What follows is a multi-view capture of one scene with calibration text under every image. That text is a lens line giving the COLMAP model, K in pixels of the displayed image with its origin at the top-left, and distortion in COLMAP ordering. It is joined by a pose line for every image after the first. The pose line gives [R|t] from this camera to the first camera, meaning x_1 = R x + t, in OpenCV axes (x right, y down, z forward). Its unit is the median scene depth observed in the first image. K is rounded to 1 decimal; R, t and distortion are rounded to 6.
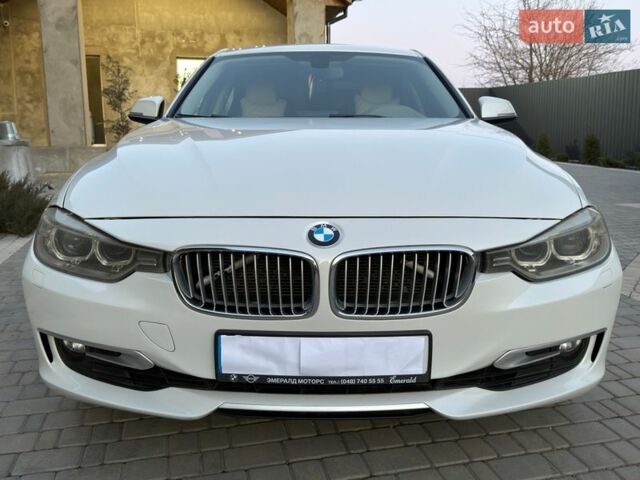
lens RADIAL K [[820.6, 0, 320.0], [0, 820.6, 240.0], [0, 0, 1]] dist [0.113150, -0.033958]
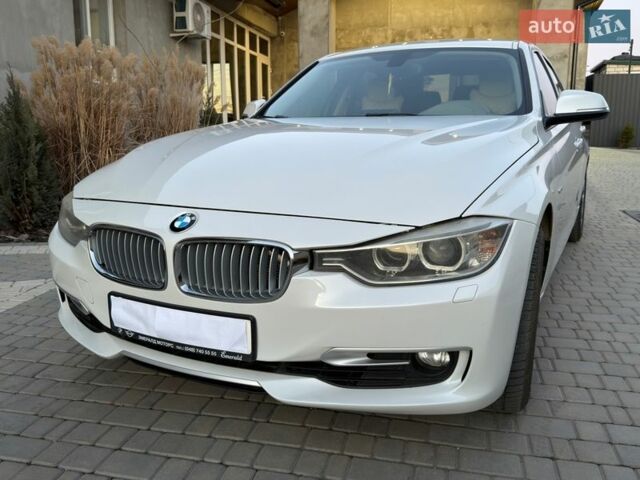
lens RADIAL K [[820.6, 0, 320.0], [0, 820.6, 240.0], [0, 0, 1]] dist [0.113150, -0.033958]
pose [[0.806655, 0.088697, -0.584329, 0.779938], [-0.075963, 0.996034, 0.046326, -0.046295], [0.586121, 0.007018, 0.810193, 0.145866]]
